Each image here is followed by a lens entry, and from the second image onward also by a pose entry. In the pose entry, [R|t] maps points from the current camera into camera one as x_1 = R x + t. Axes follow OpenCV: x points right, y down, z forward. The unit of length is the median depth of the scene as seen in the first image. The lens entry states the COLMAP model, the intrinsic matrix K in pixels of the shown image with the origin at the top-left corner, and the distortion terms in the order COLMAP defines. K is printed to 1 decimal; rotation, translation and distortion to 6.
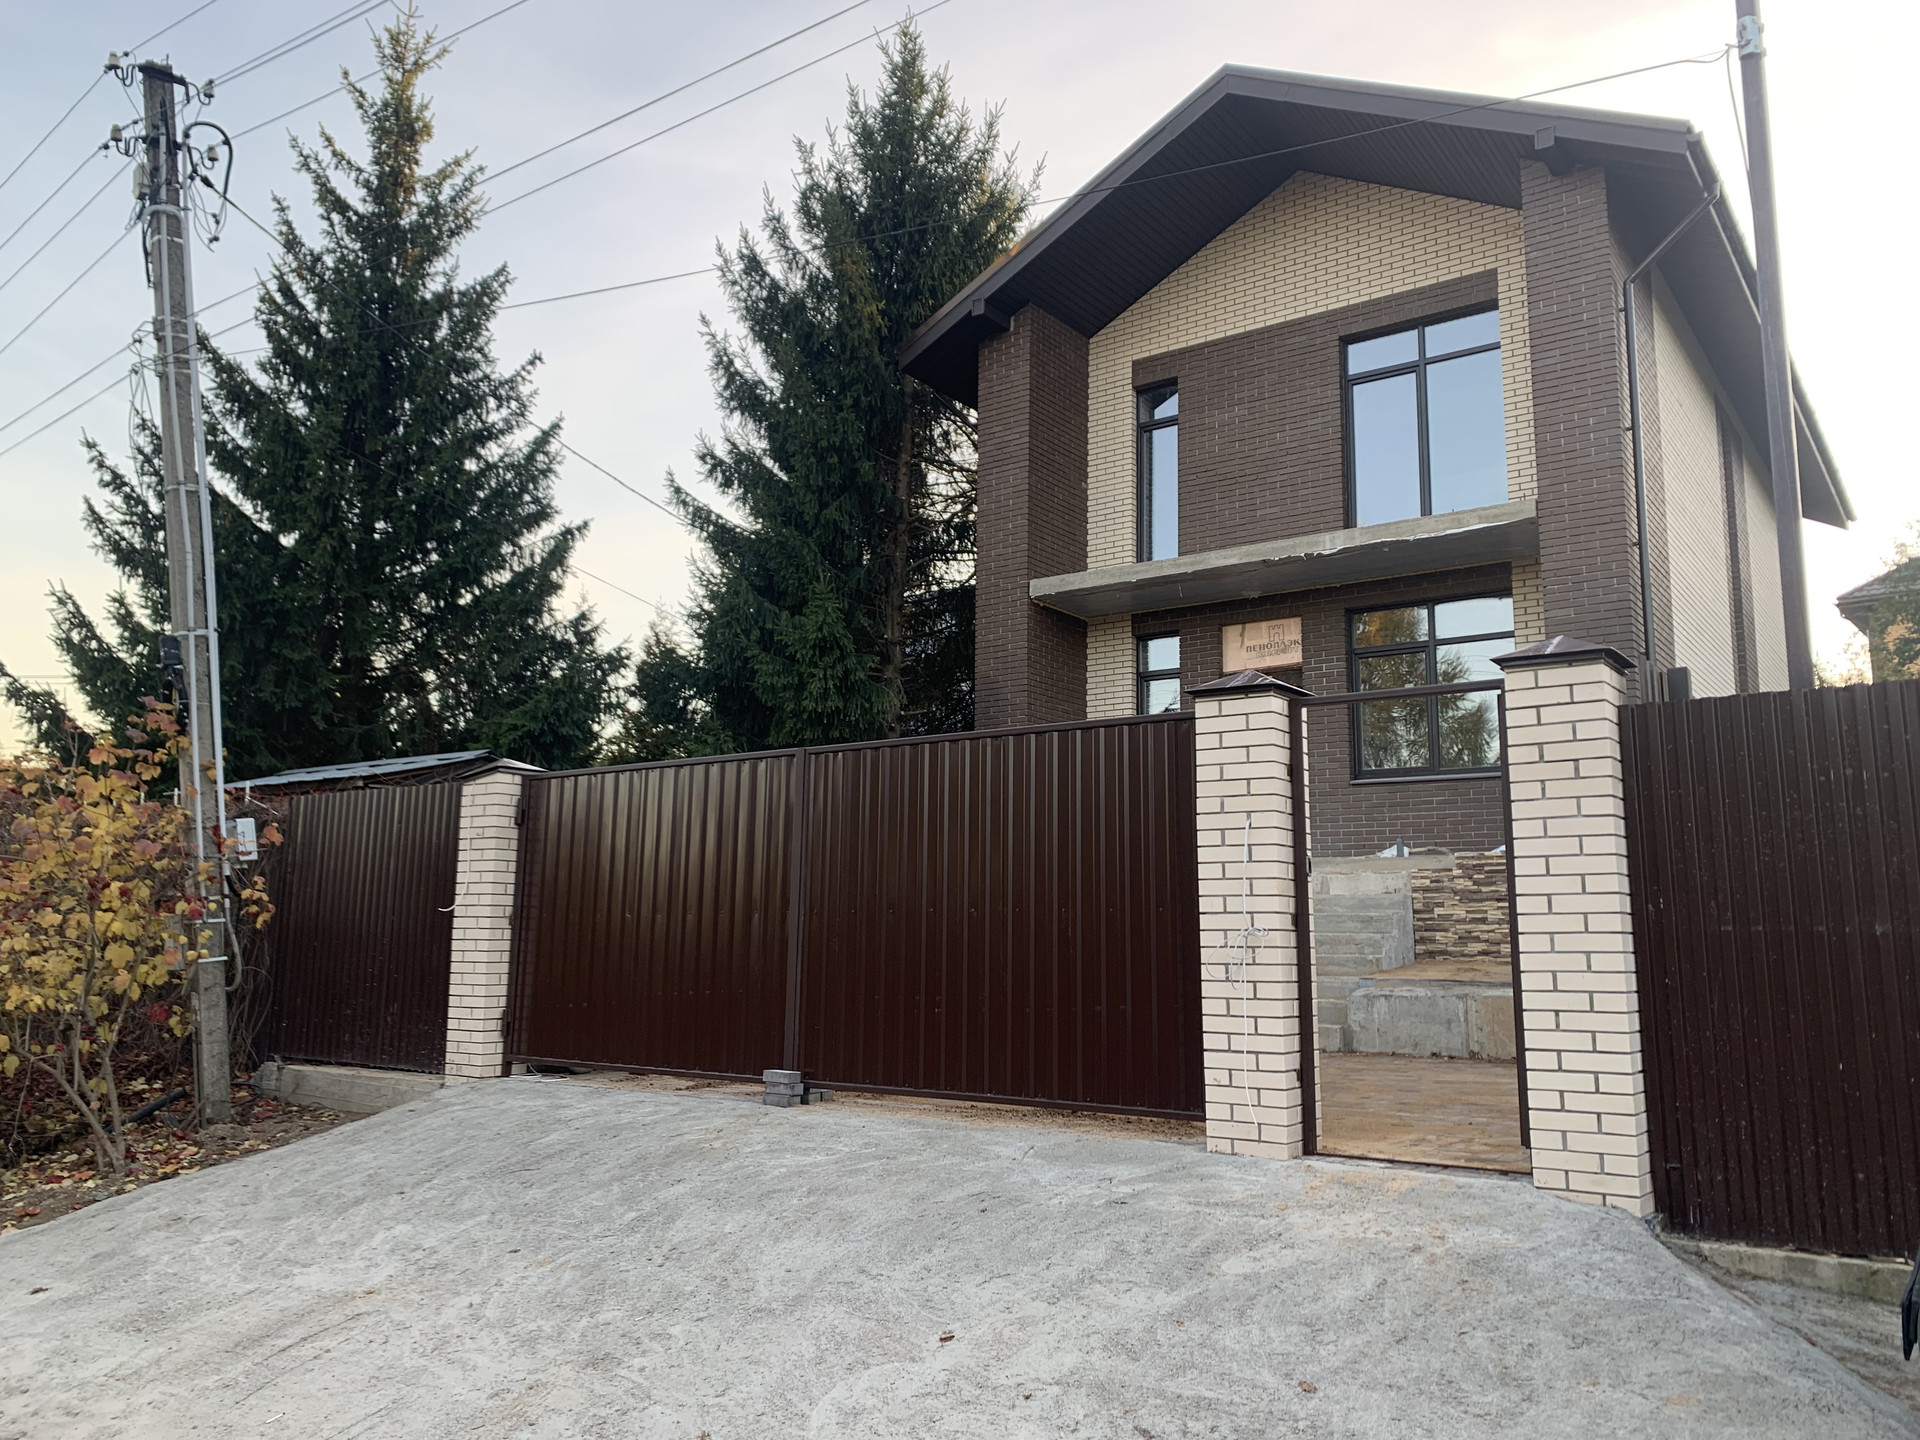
lens RADIAL K [[1466.6, 0, 958.6], [0, 1466.6, 697.9], [0, 0, 1]] dist [0.044395, -0.052245]
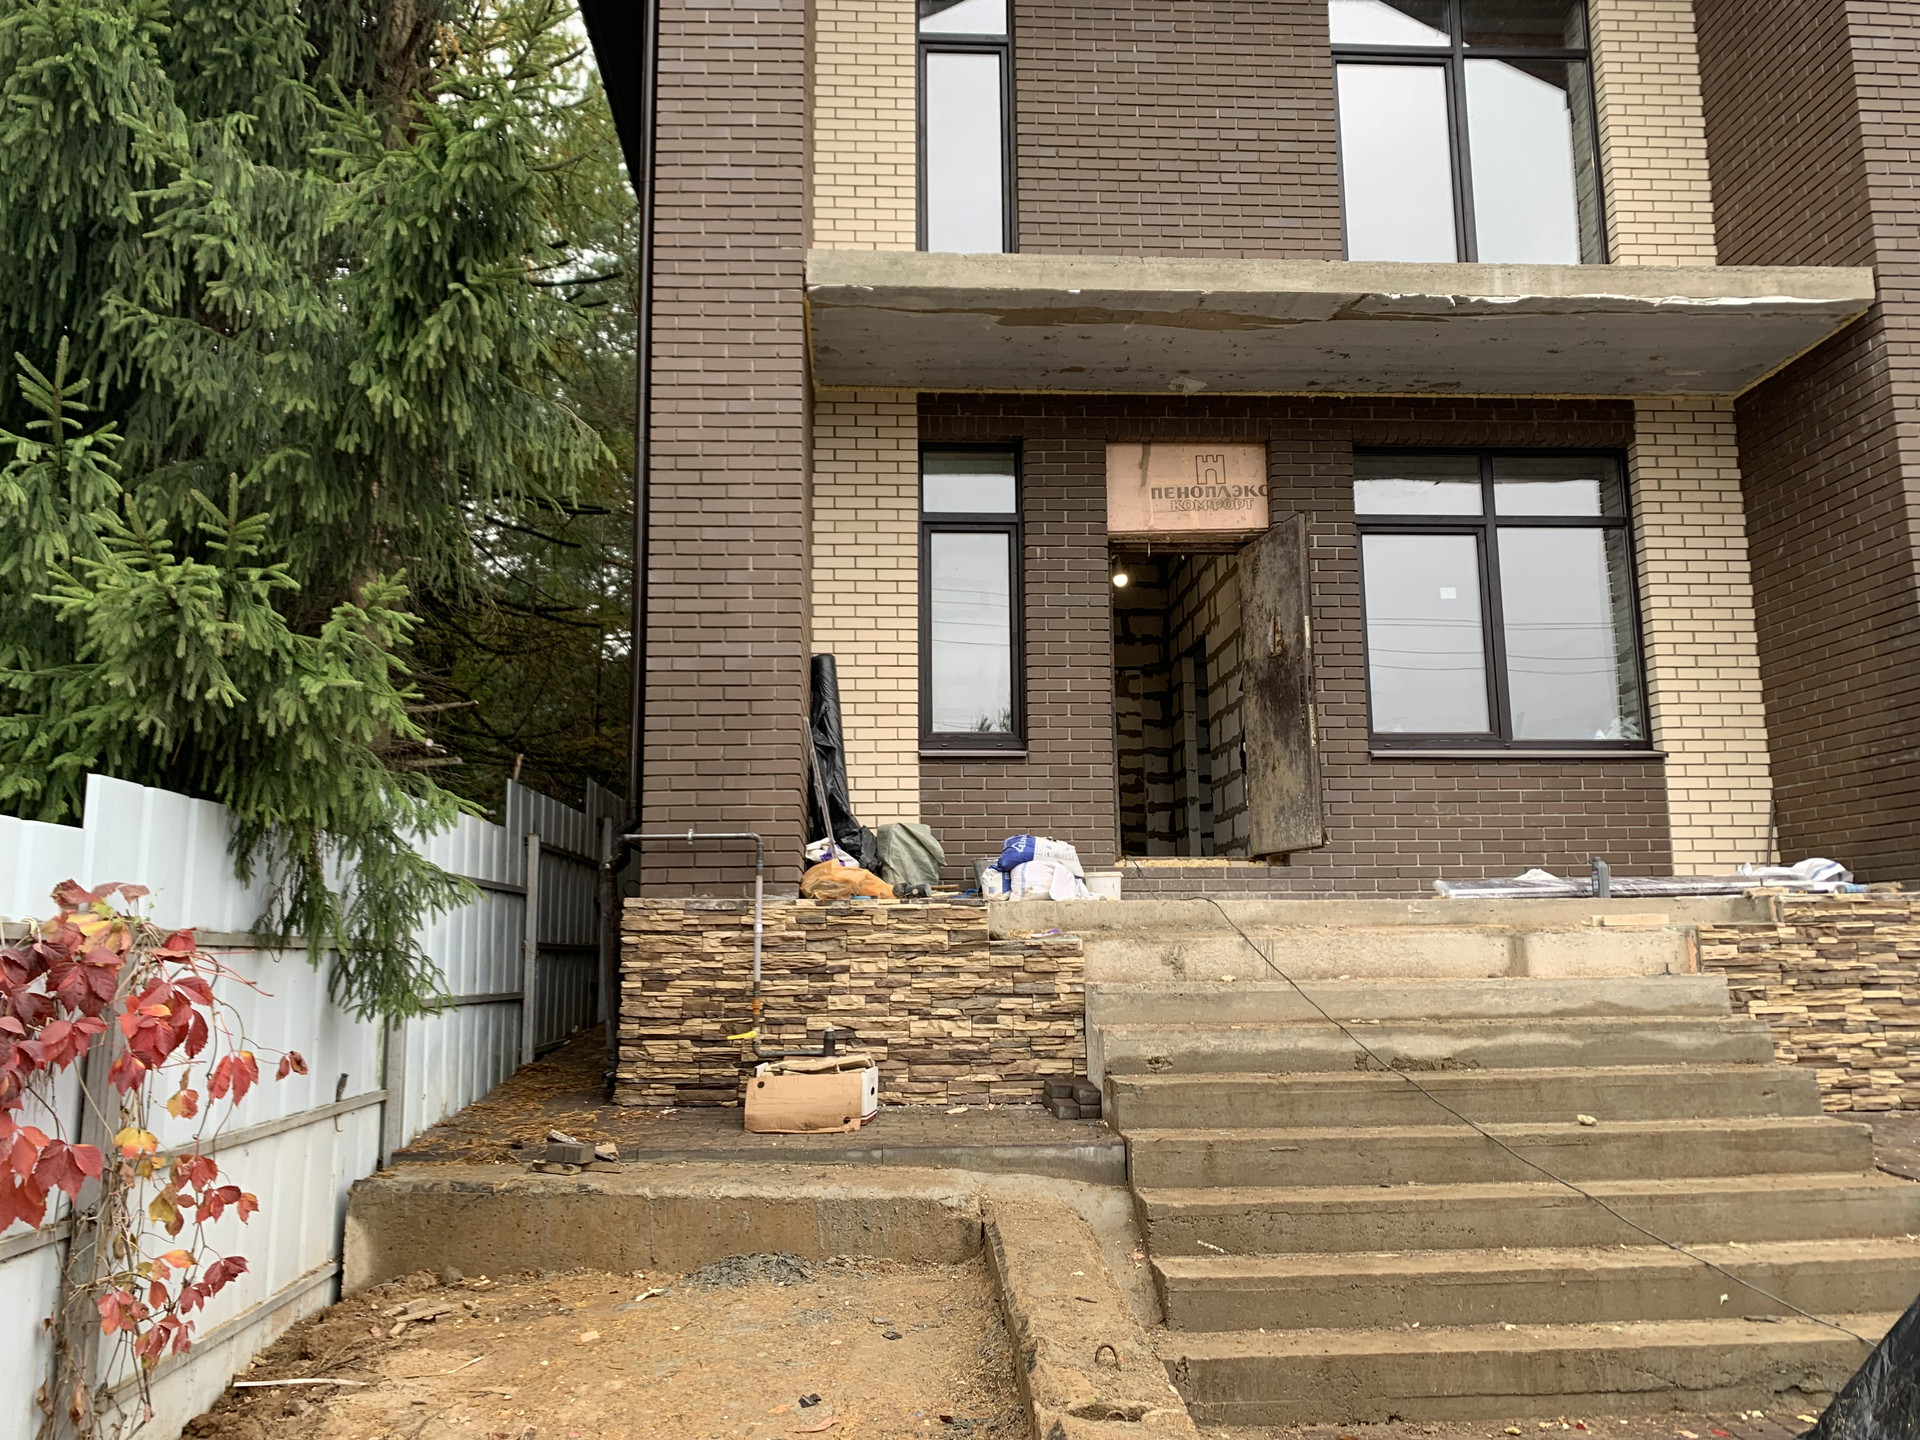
lens RADIAL K [[1466.6, 0, 963.0], [0, 1466.6, 704.2], [0, 0, 1]] dist [0.044395, -0.052245]
pose [[0.776666, 0.085166, 0.624129, -0.217335], [-0.086854, 0.995833, -0.027805, 0.076932], [-0.623896, -0.032613, 0.780827, 0.764743]]
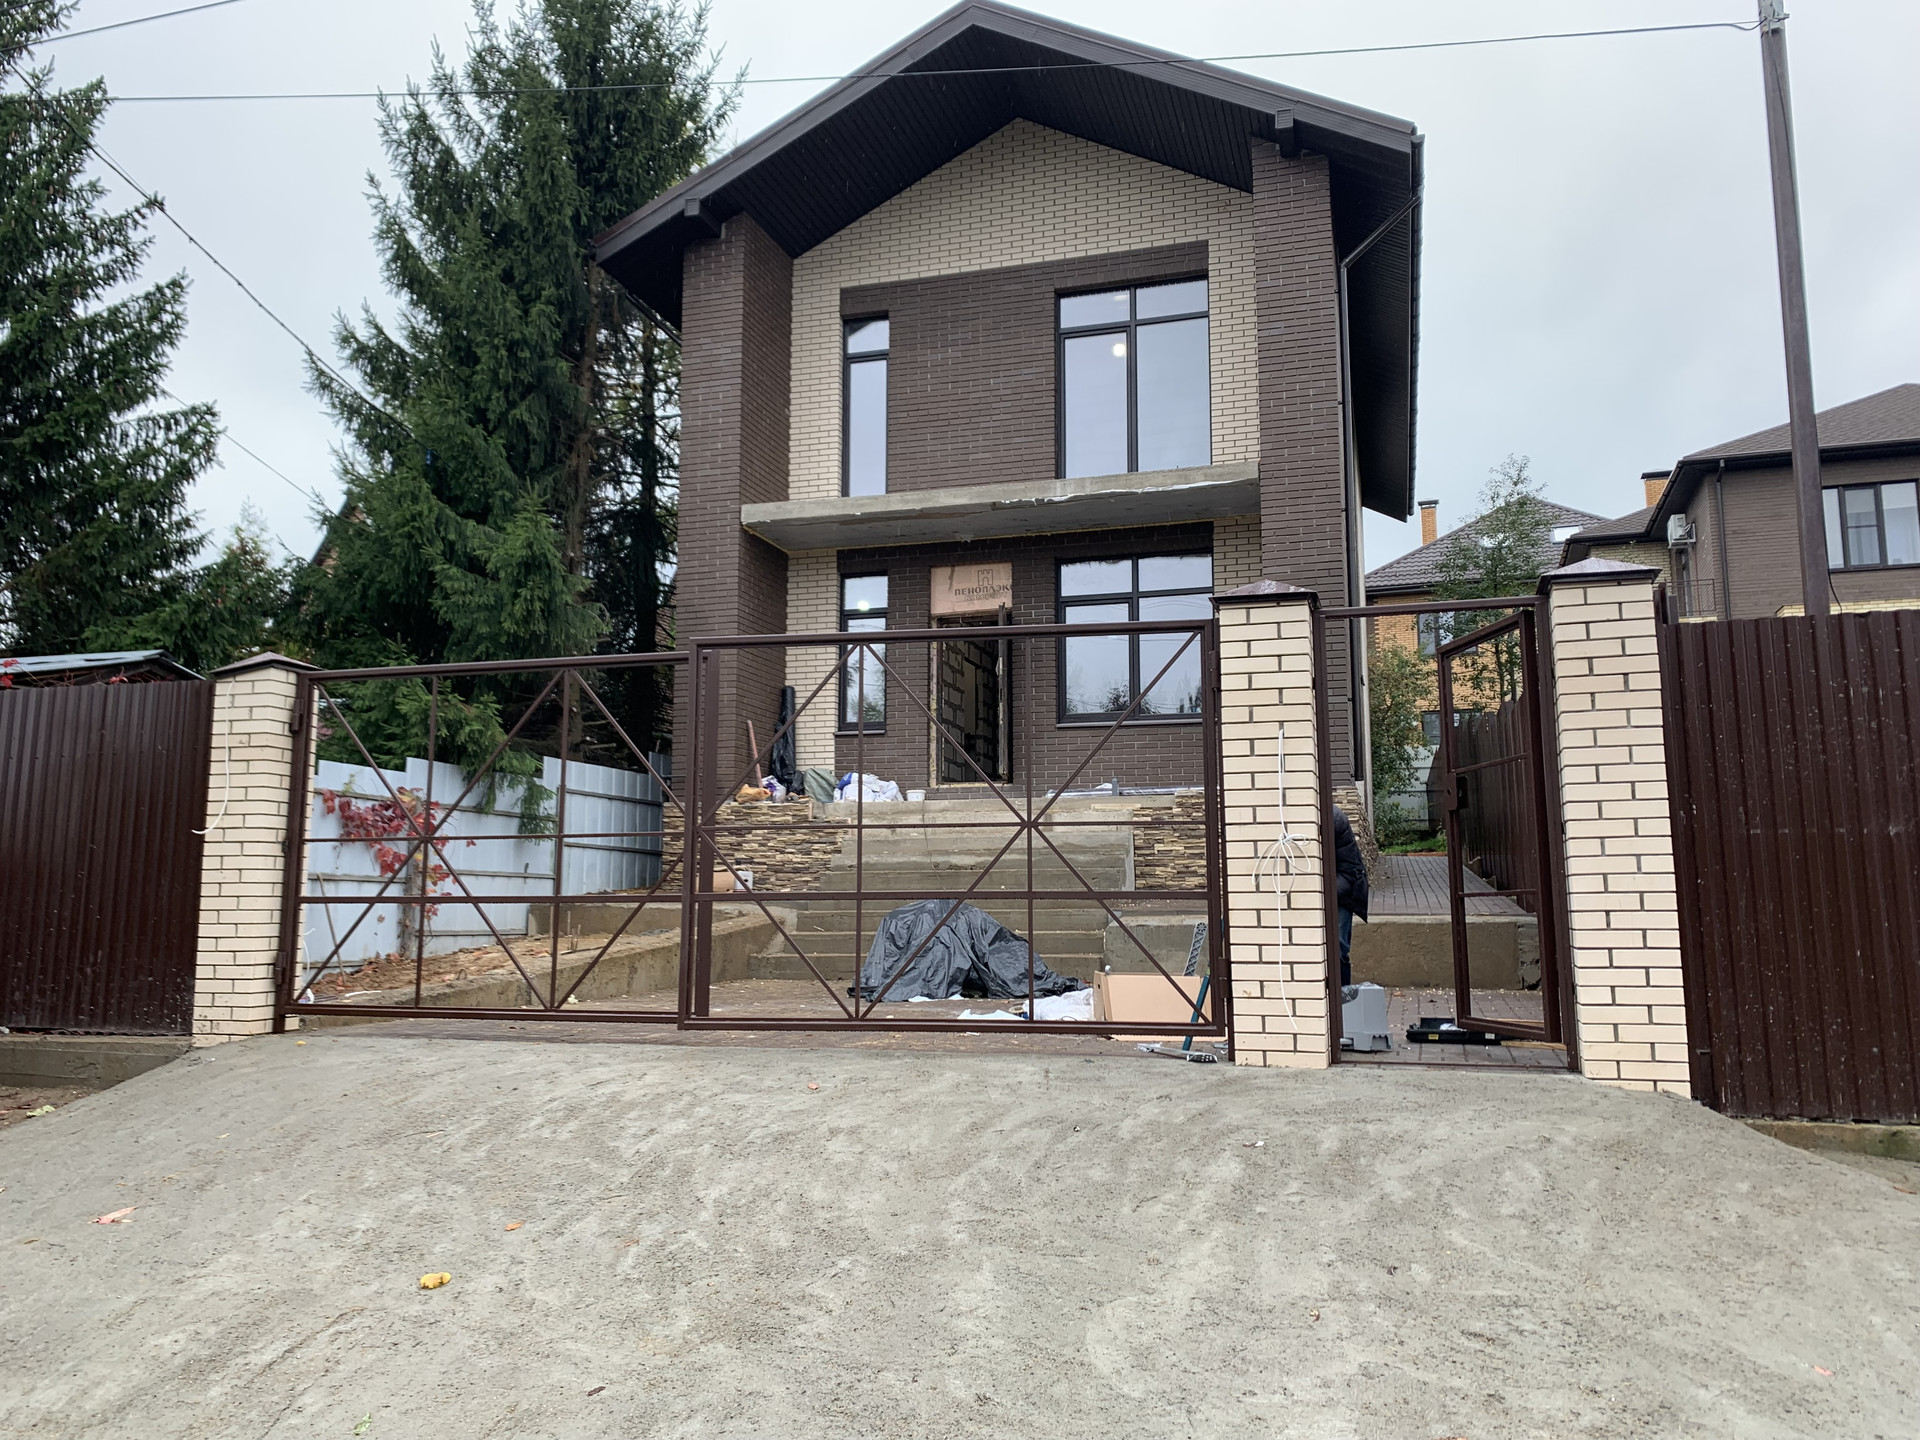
lens RADIAL K [[1466.6, 0, 957.5], [0, 1466.6, 696.3], [0, 0, 1]] dist [0.044395, -0.052245]
pose [[0.945852, 0.035023, 0.322704, -0.148261], [-0.043383, 0.998883, 0.018748, 0.023538], [-0.321686, -0.031733, 0.946314, 0.062850]]
